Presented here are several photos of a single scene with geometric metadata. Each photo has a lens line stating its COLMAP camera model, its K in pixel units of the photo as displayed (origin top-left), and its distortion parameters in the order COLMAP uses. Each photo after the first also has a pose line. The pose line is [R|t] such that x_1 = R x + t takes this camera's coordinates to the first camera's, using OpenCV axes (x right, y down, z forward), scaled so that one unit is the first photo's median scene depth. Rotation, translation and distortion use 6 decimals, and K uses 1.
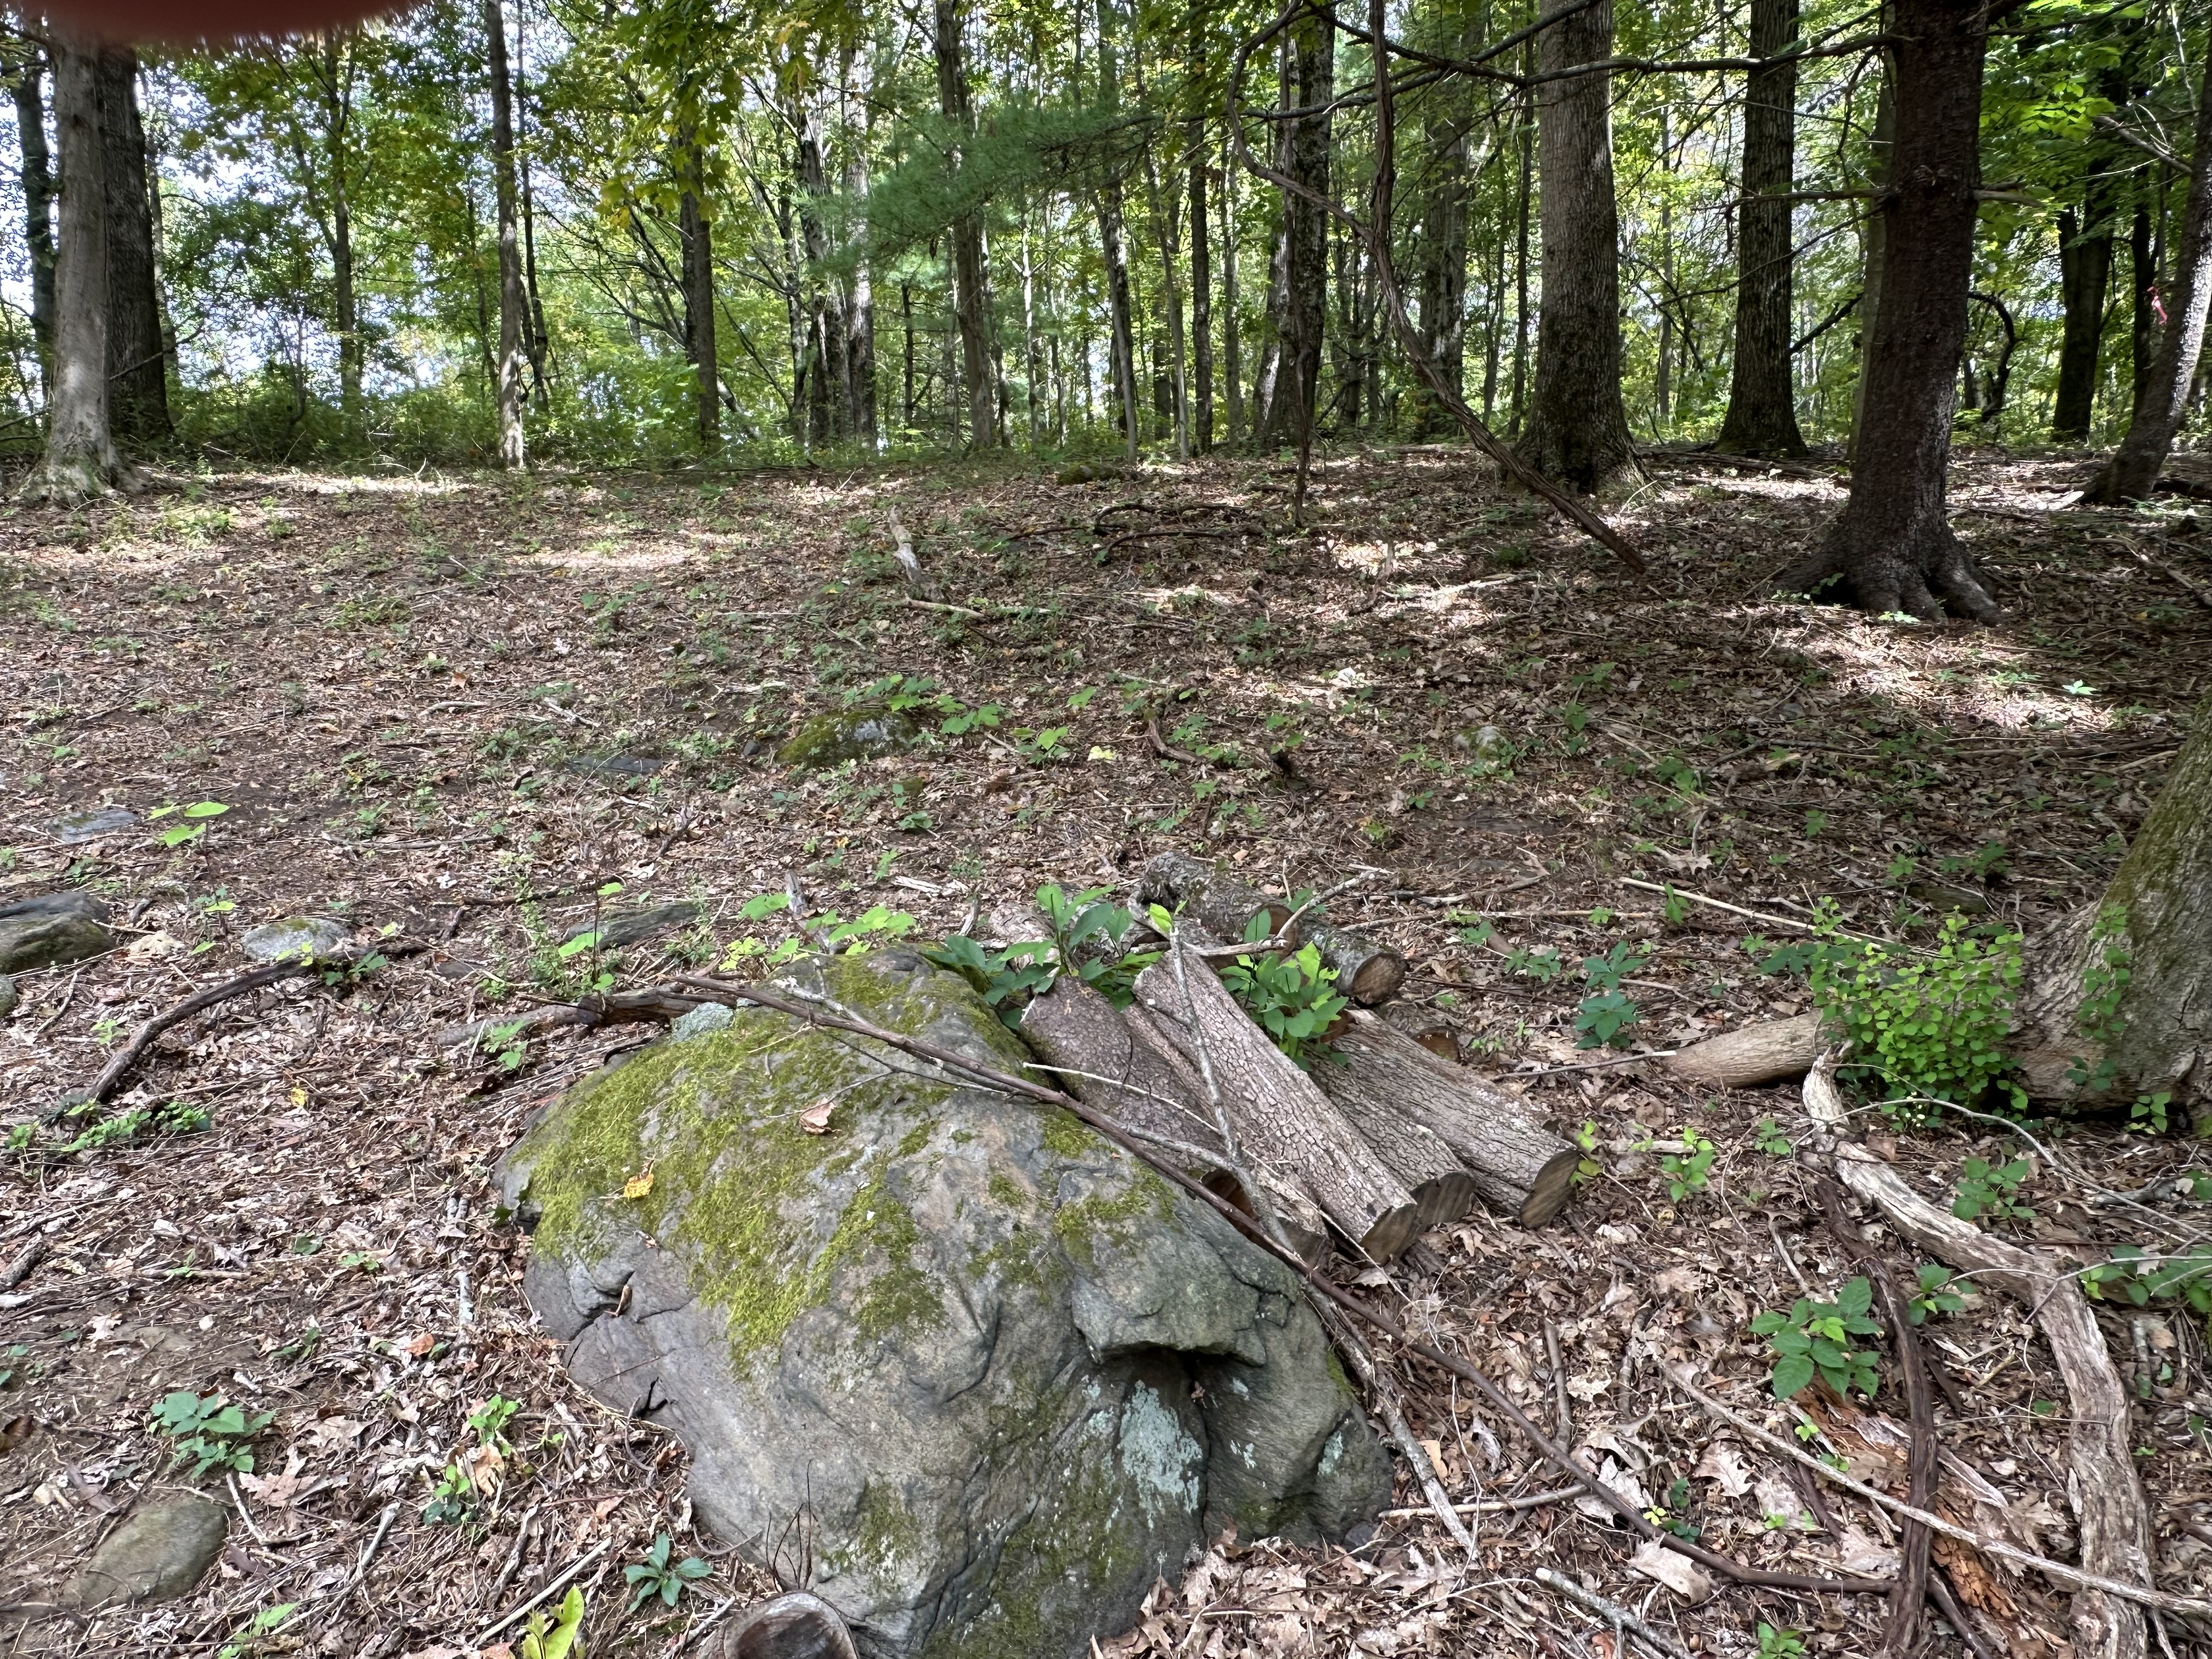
lens RADIAL K [[1558.3, 0, 1106.0], [0, 1558.3, 829.5], [0, 0, 1]] dist [-0.004432, -0.000749]
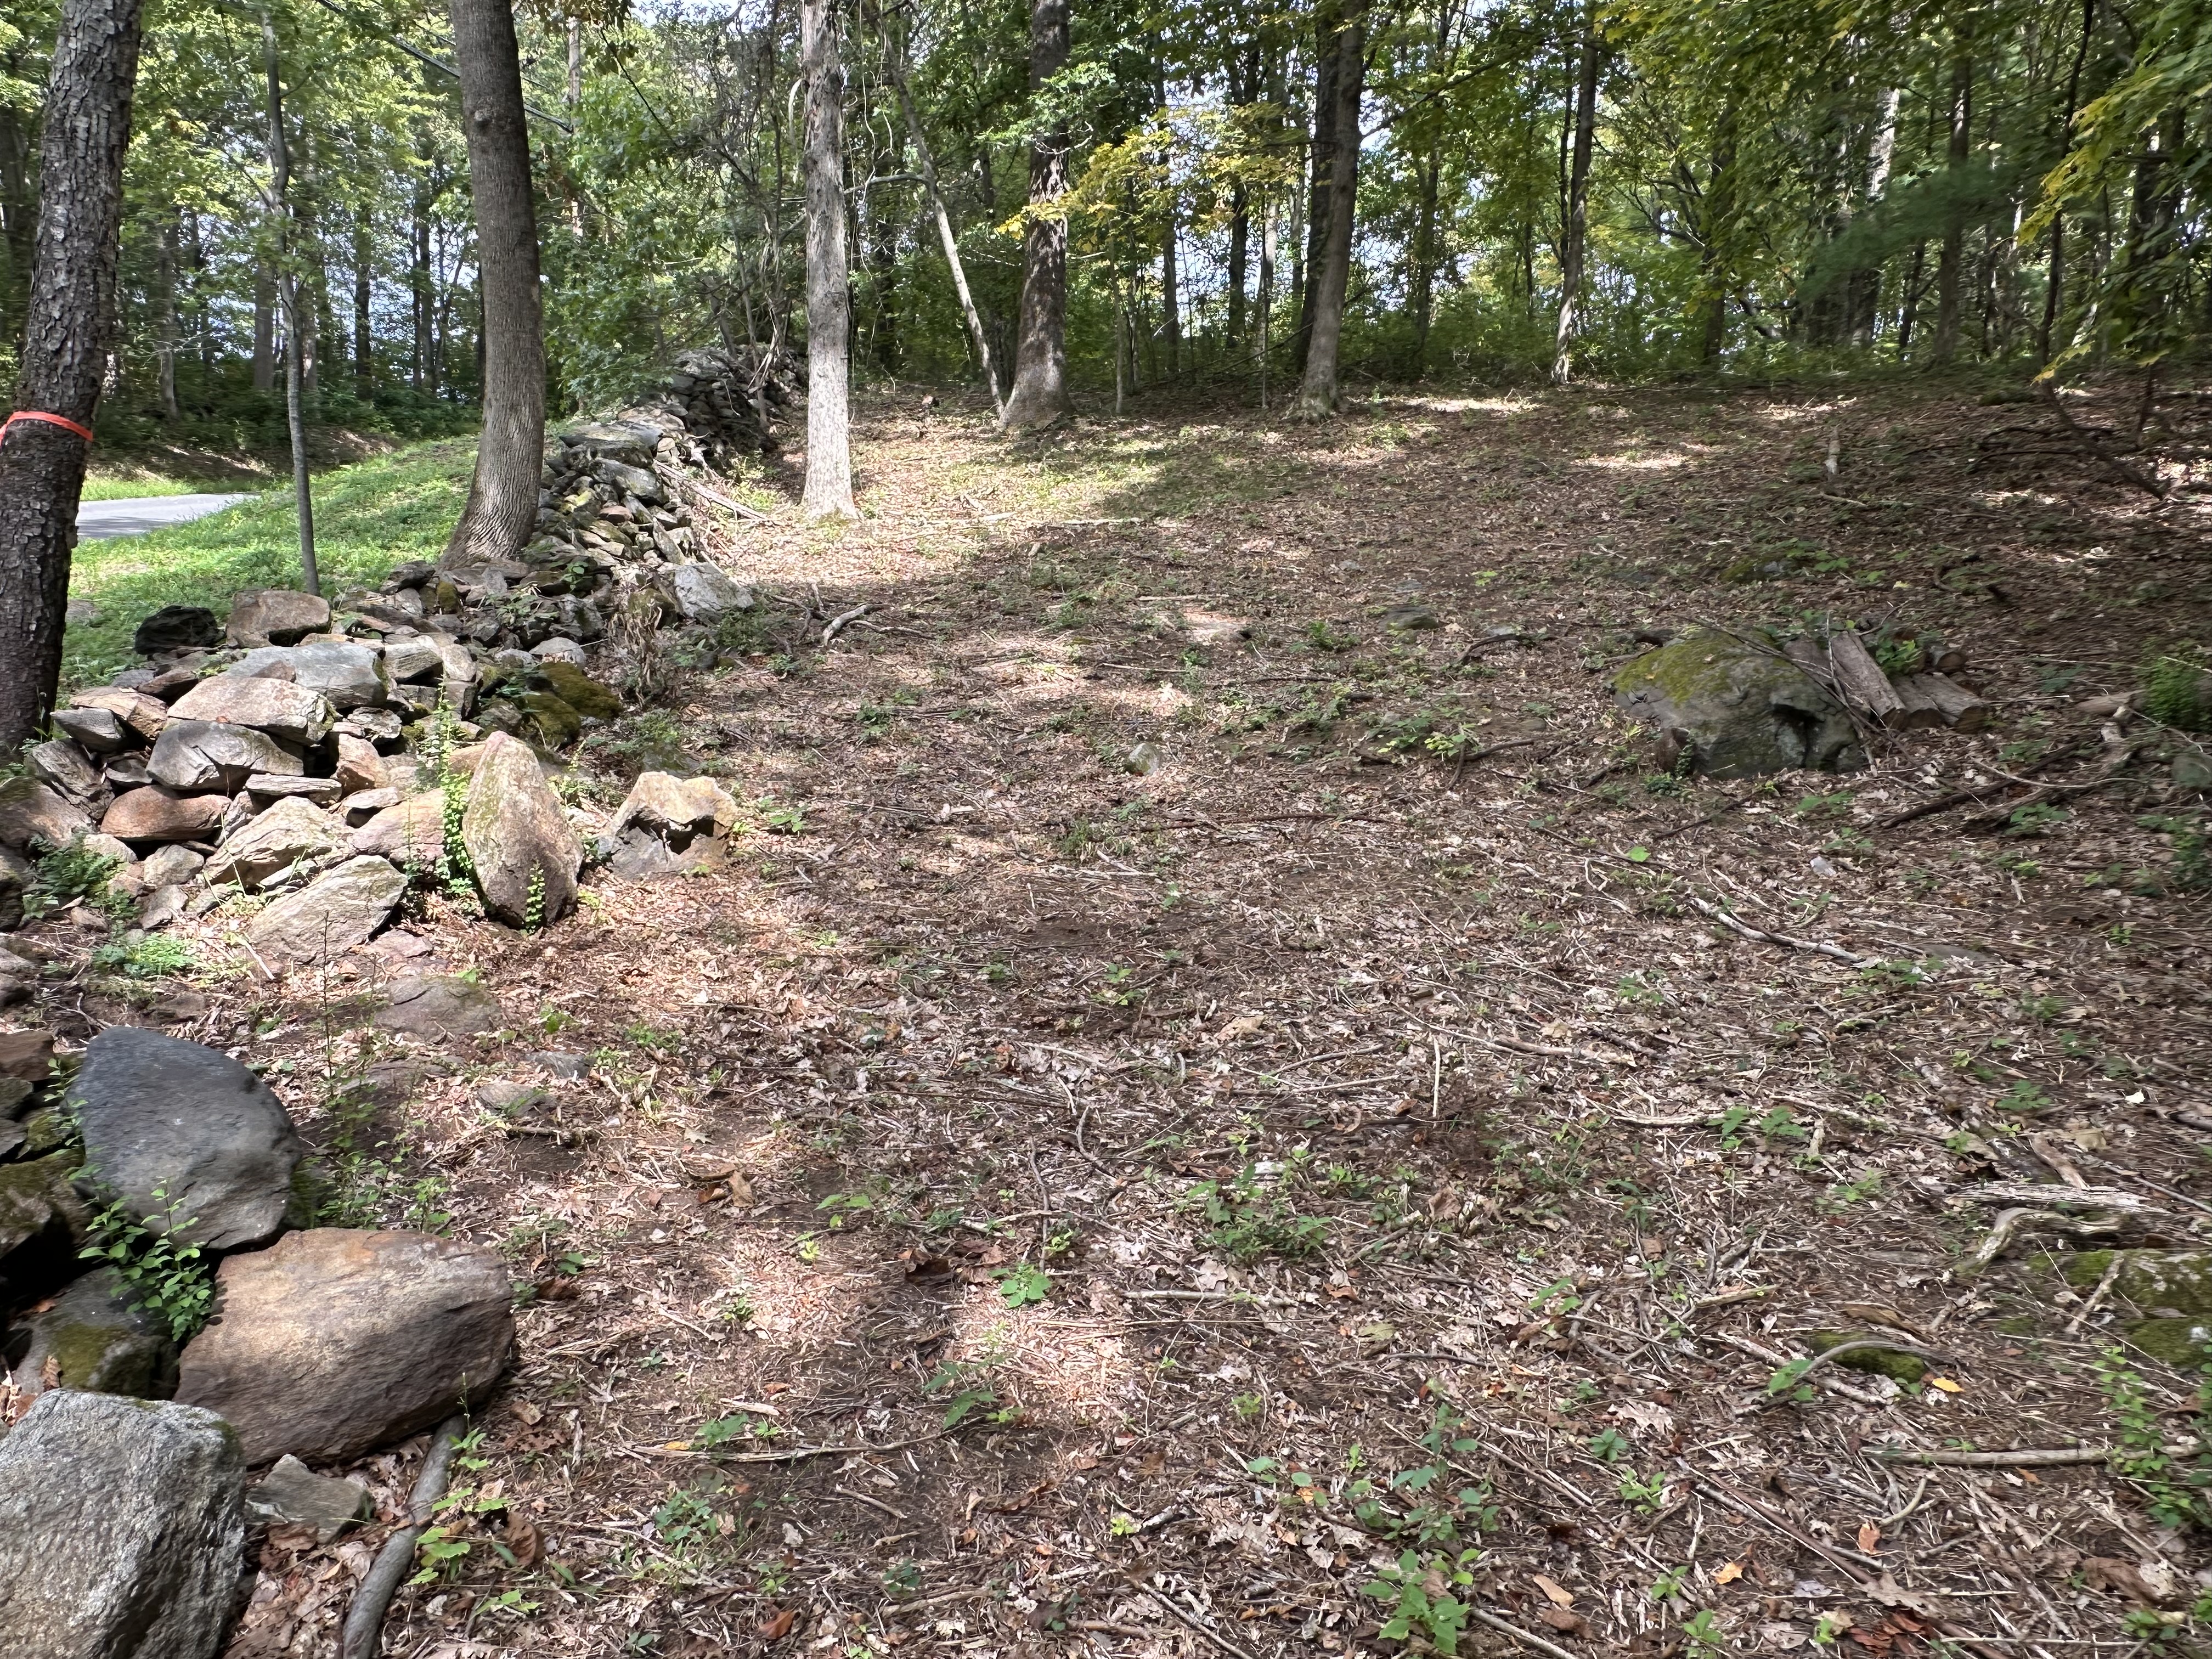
lens RADIAL K [[1558.3, 0, 1106.0], [0, 1558.3, 829.5], [0, 0, 1]] dist [-0.004432, -0.000749]
pose [[0.826147, 0.144426, -0.544630, 0.181289], [-0.100424, 0.988857, 0.109894, 0.089088], [0.554433, -0.036095, 0.831445, -0.733031]]
